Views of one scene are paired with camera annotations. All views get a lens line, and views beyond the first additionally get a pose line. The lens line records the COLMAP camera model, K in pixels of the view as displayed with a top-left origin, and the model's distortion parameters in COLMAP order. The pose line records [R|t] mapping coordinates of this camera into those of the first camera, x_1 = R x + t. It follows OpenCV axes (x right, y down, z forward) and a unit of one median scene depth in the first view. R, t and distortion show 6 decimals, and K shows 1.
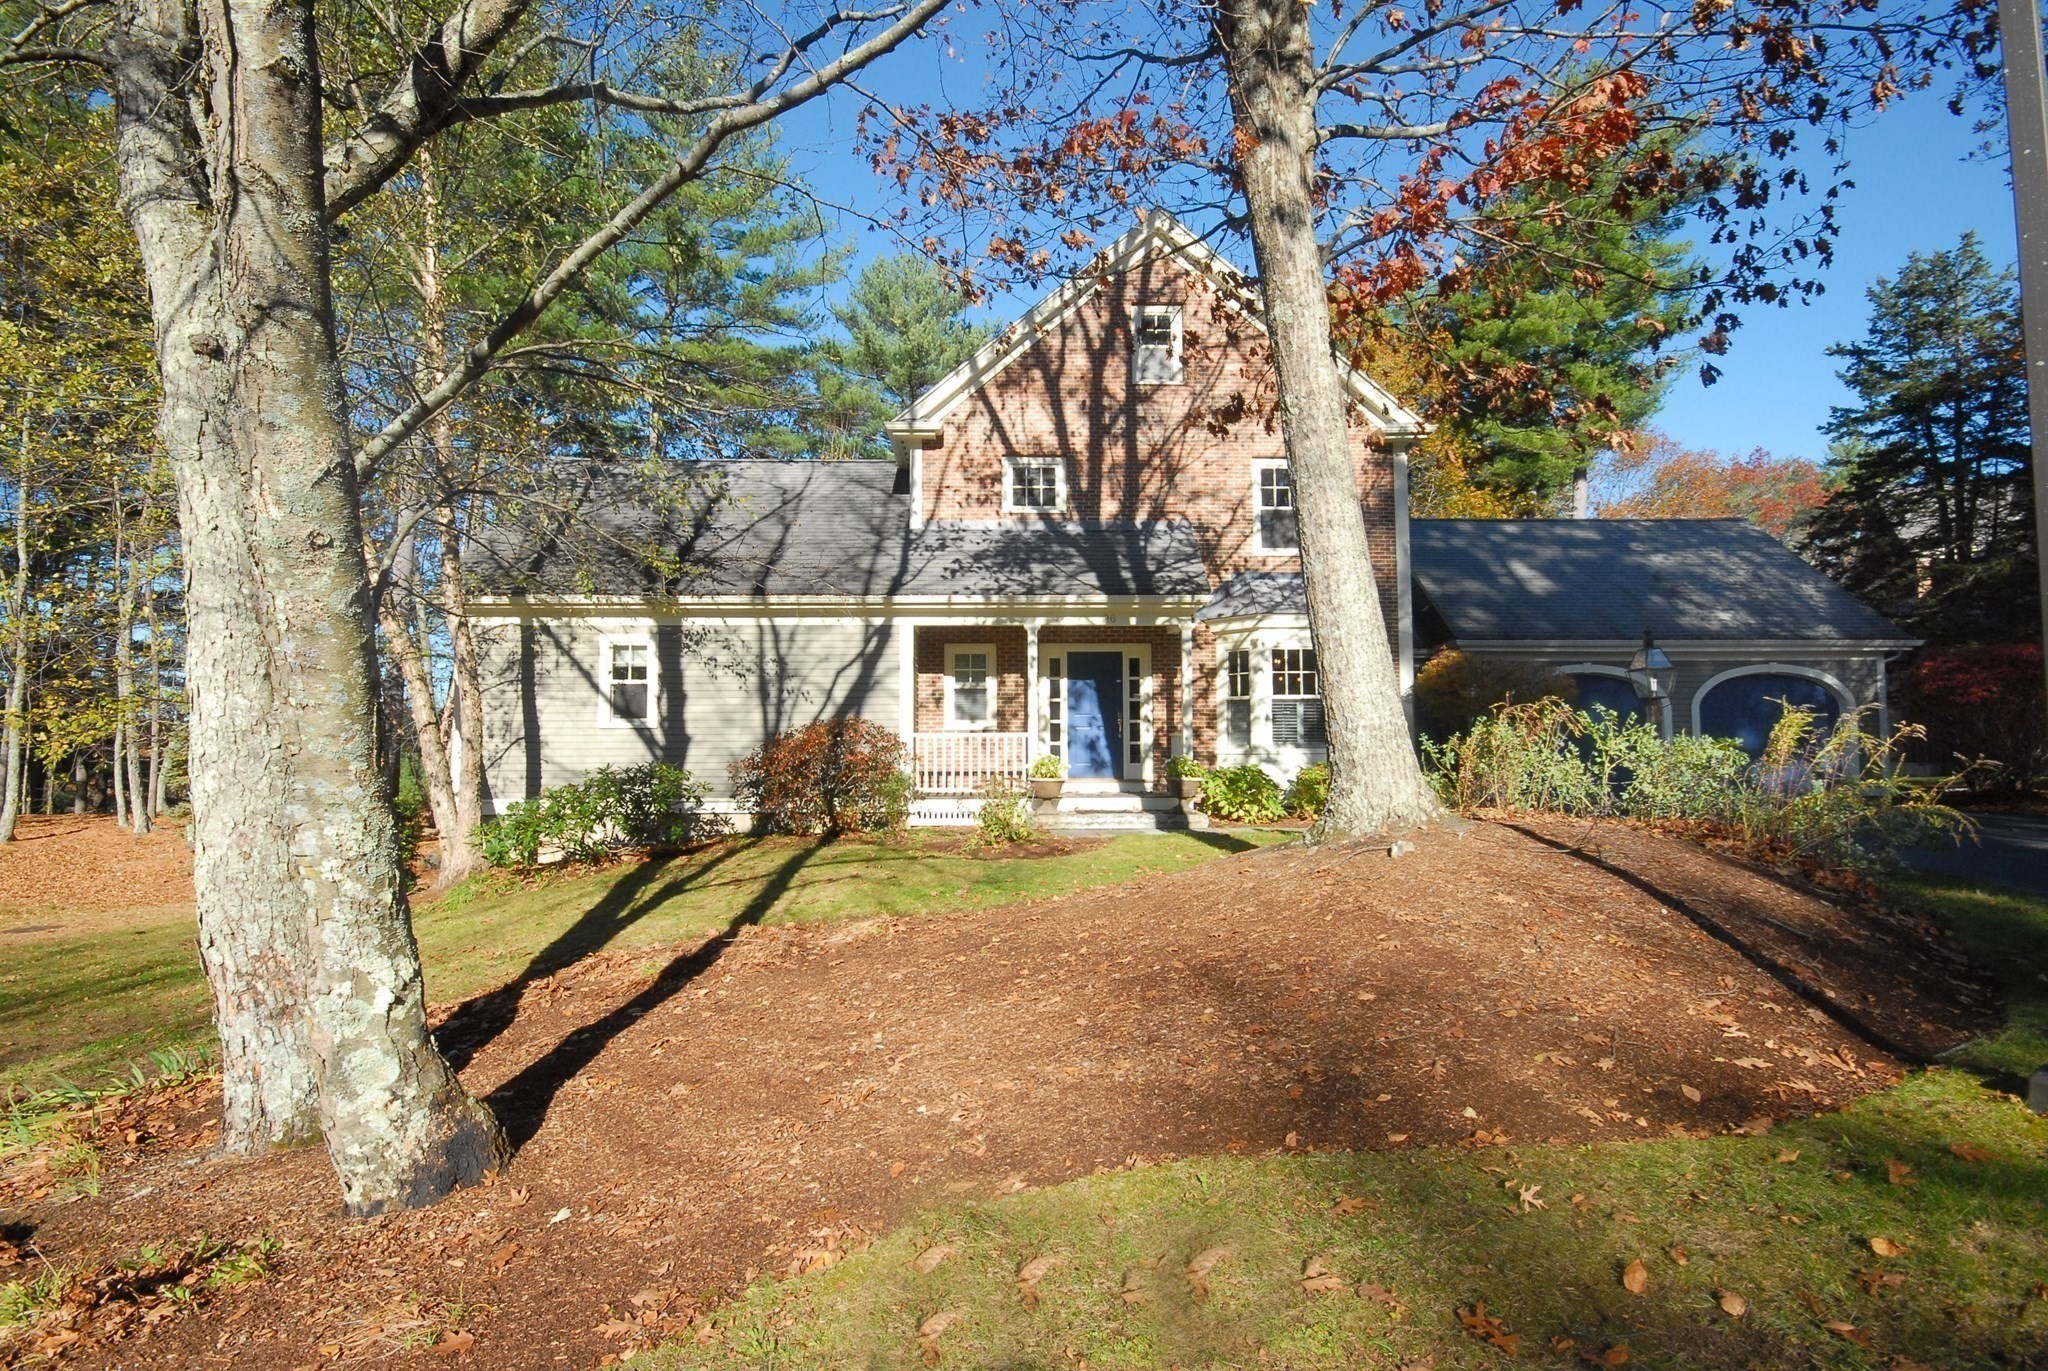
lens RADIAL K [[1000.7, 0, 1024.0], [0, 1000.7, 685.5], [0, 0, 1]] dist [0.004200, 0.000437]
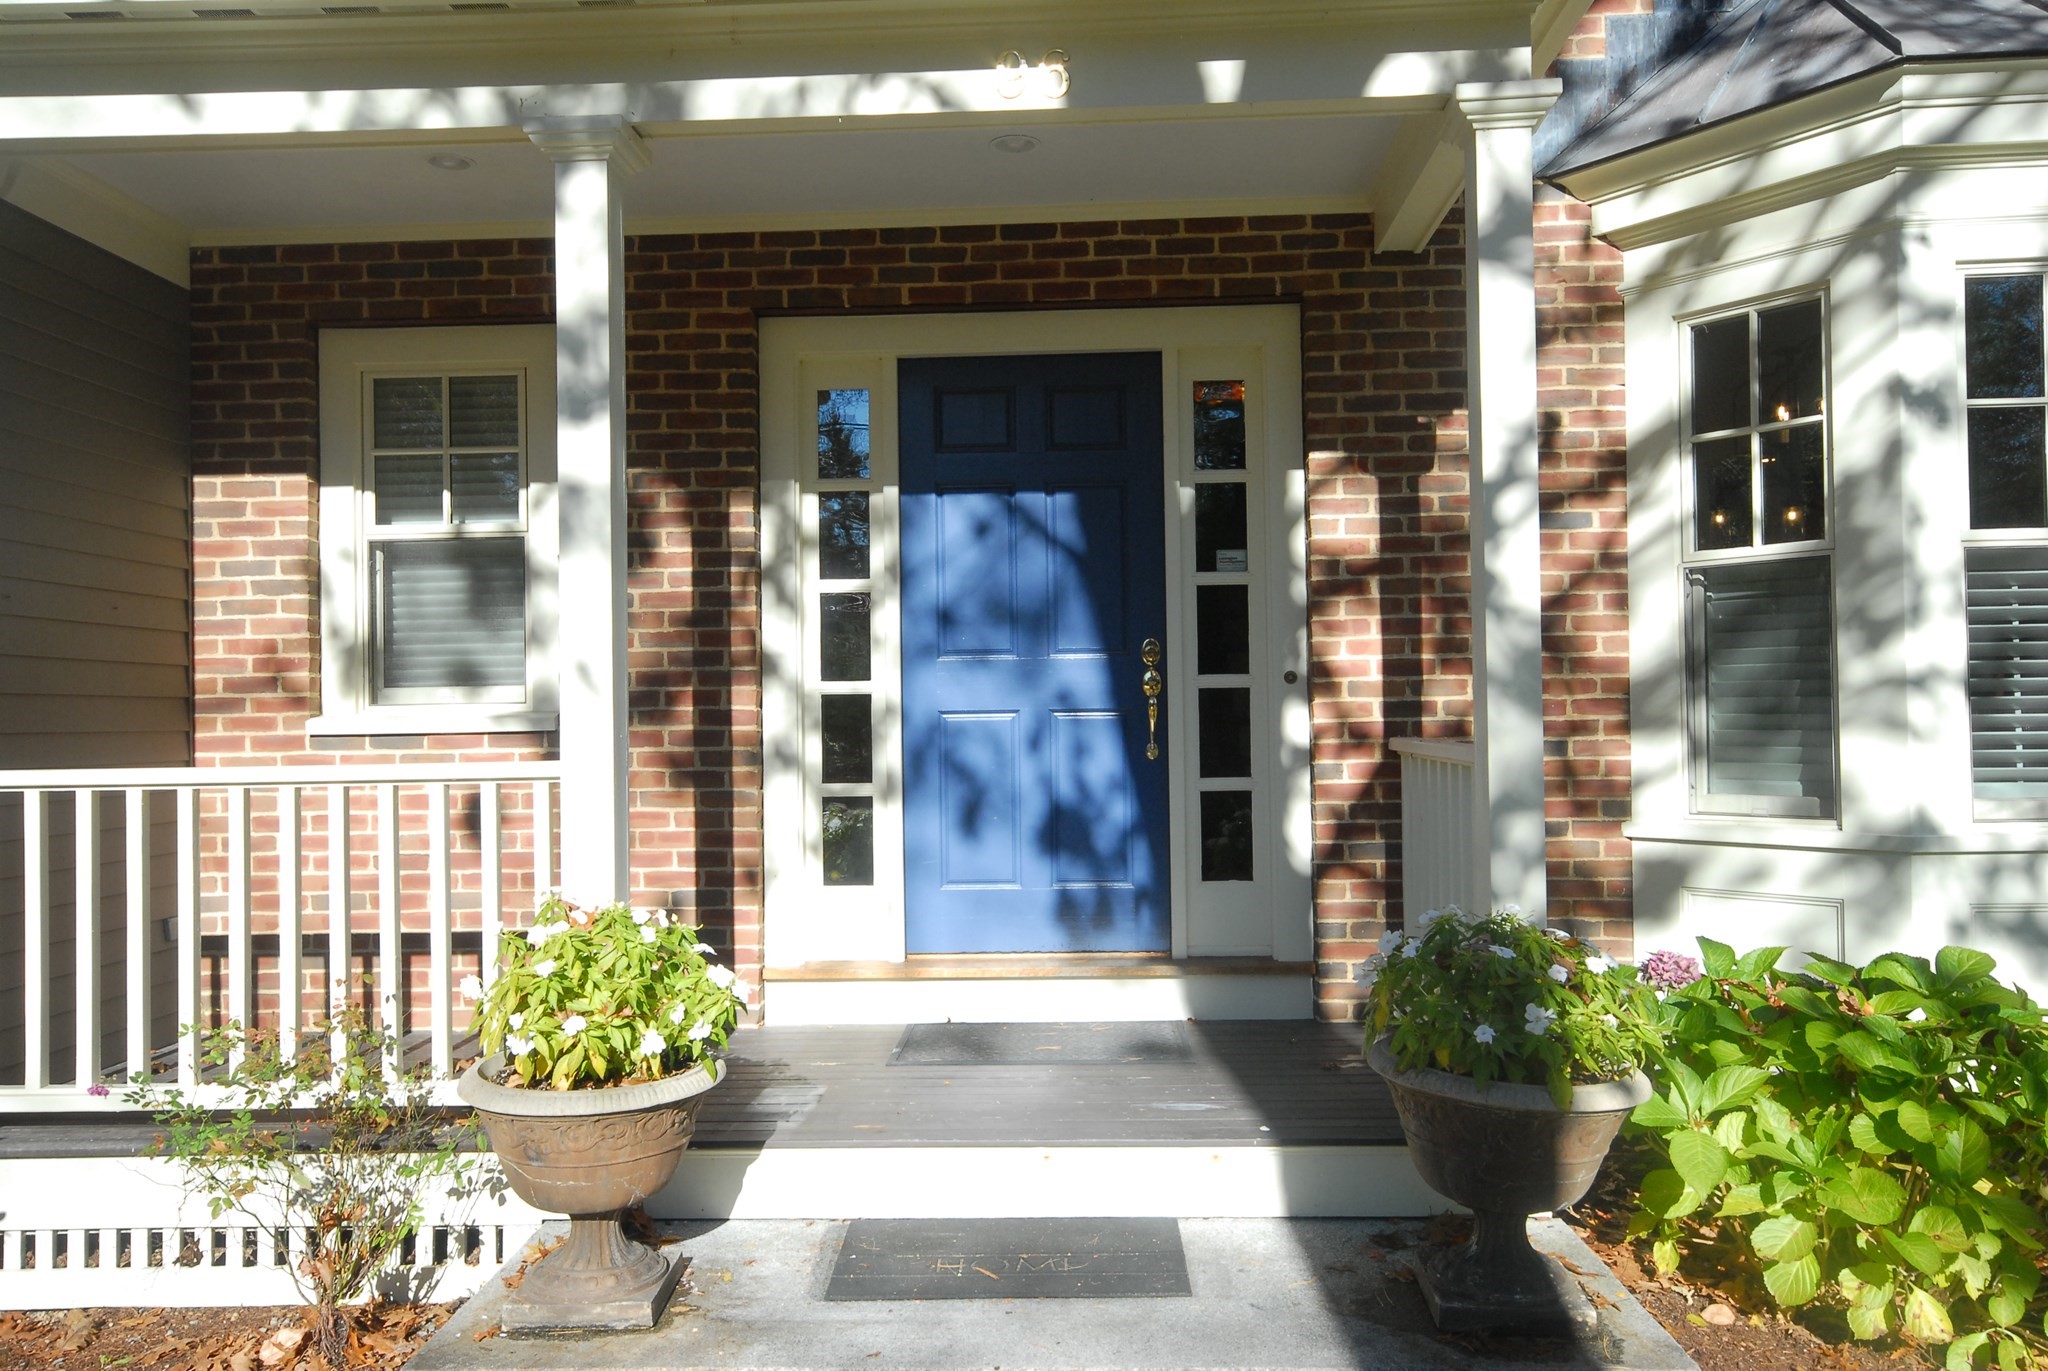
lens RADIAL K [[1466.5, 0, 1154.6], [0, 1466.5, 682.6], [0, 0, 1]] dist [-0.003127, 0.000078]
pose [[0.992368, -0.015752, -0.122301, 0.132691], [0.018219, 0.999652, 0.019085, 0.029648], [0.121958, -0.021168, 0.992310, 0.700493]]
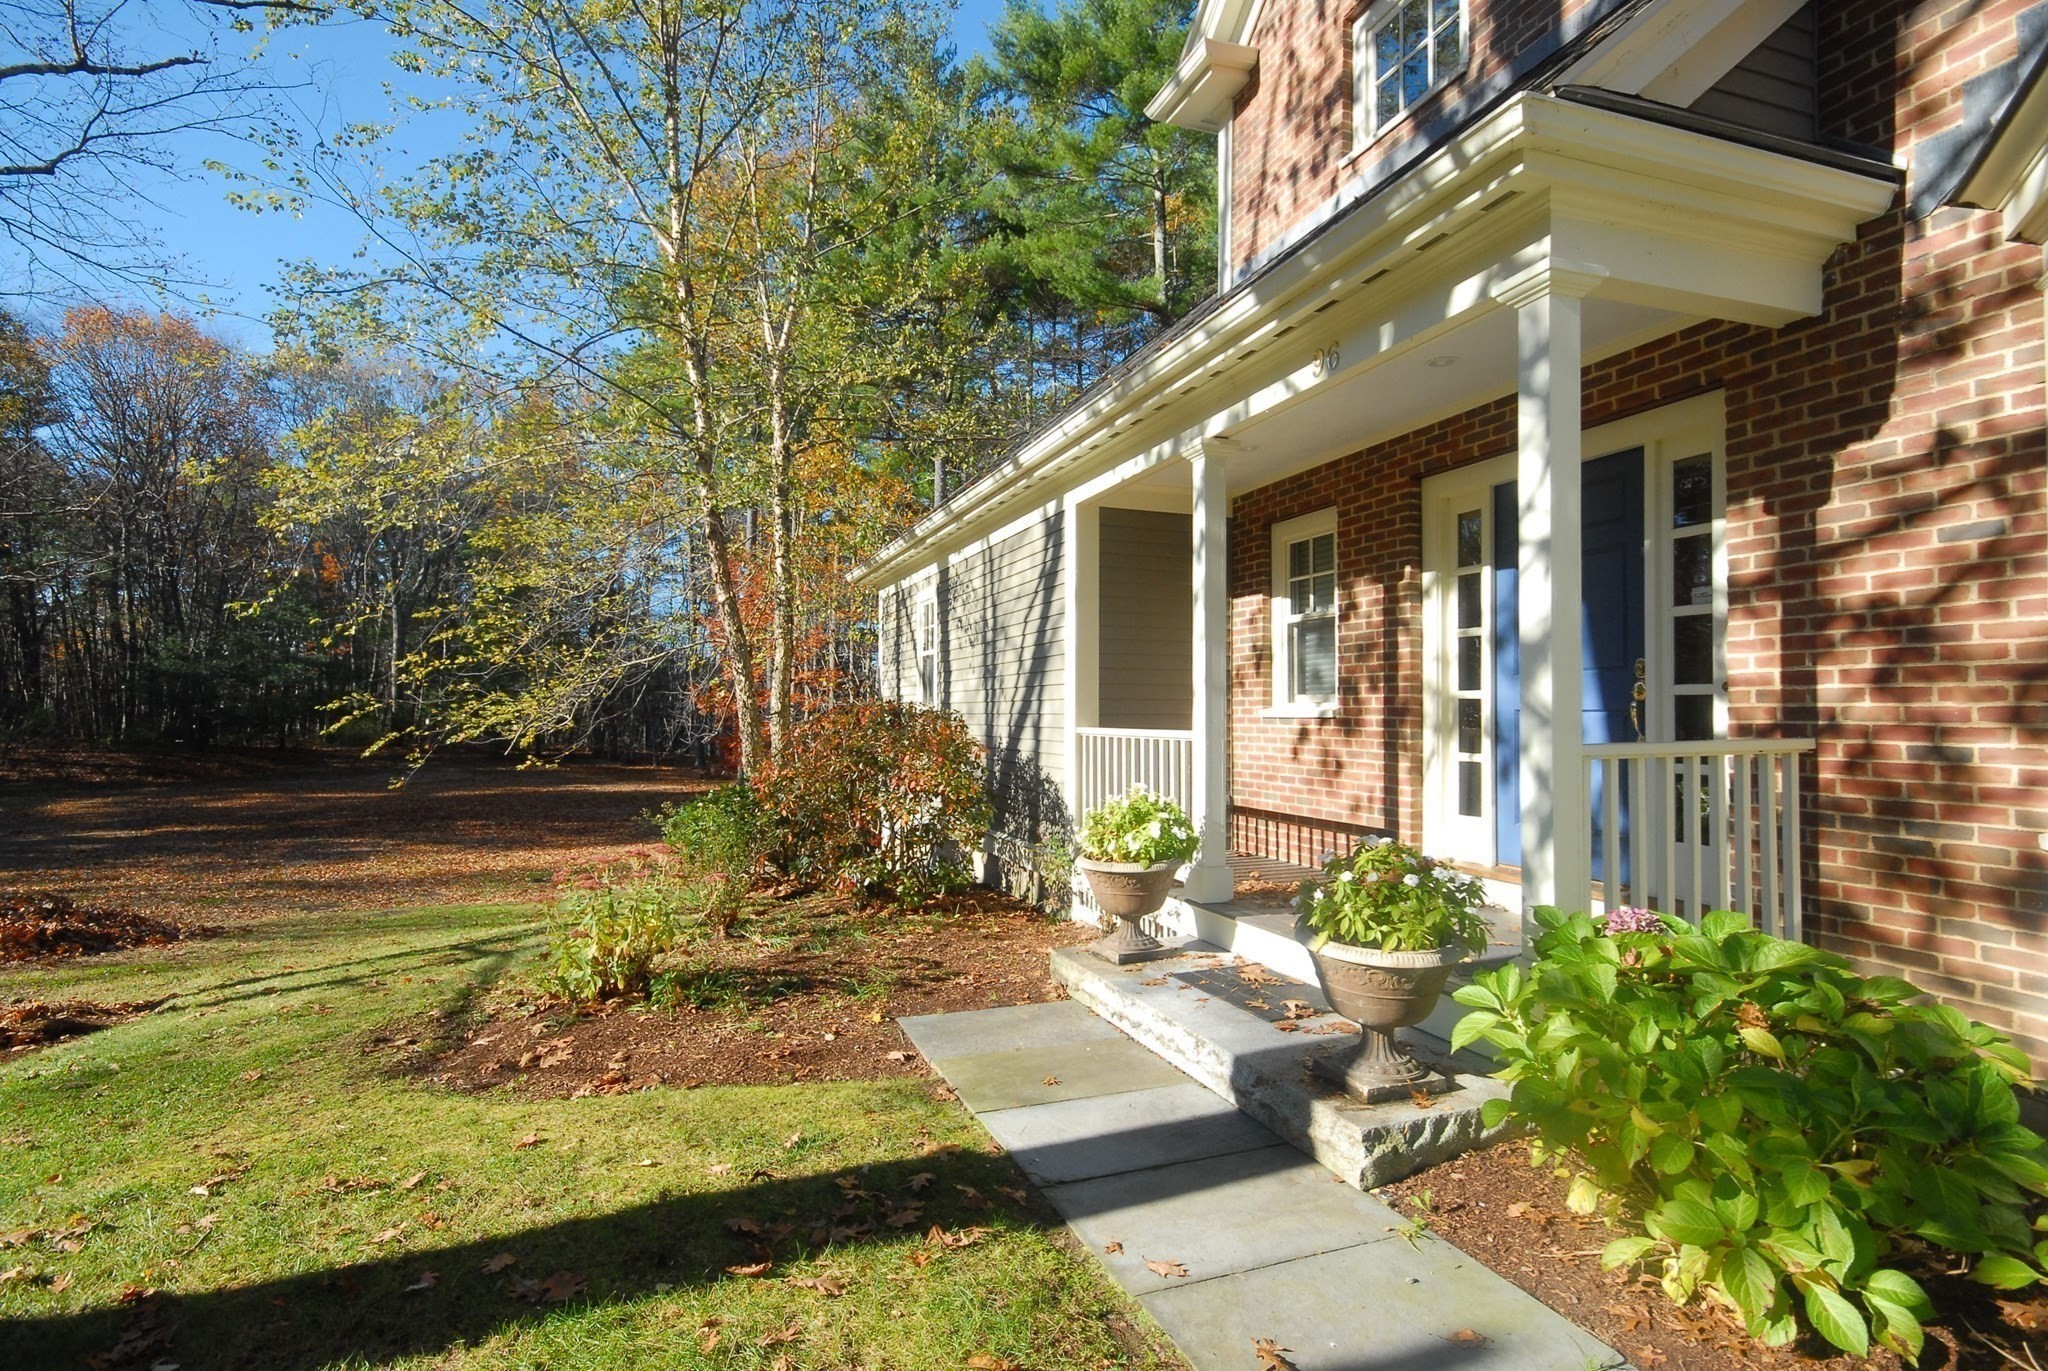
lens RADIAL K [[1020.1, 0, 1024.0], [0, 1020.1, 685.5], [0, 0, 1]] dist [0.000869, 0.000101]
pose [[0.258423, -0.023627, -0.965743, 0.327184], [0.032075, 0.999360, -0.015867, 0.032910], [0.965499, -0.026876, 0.259015, 0.760624]]
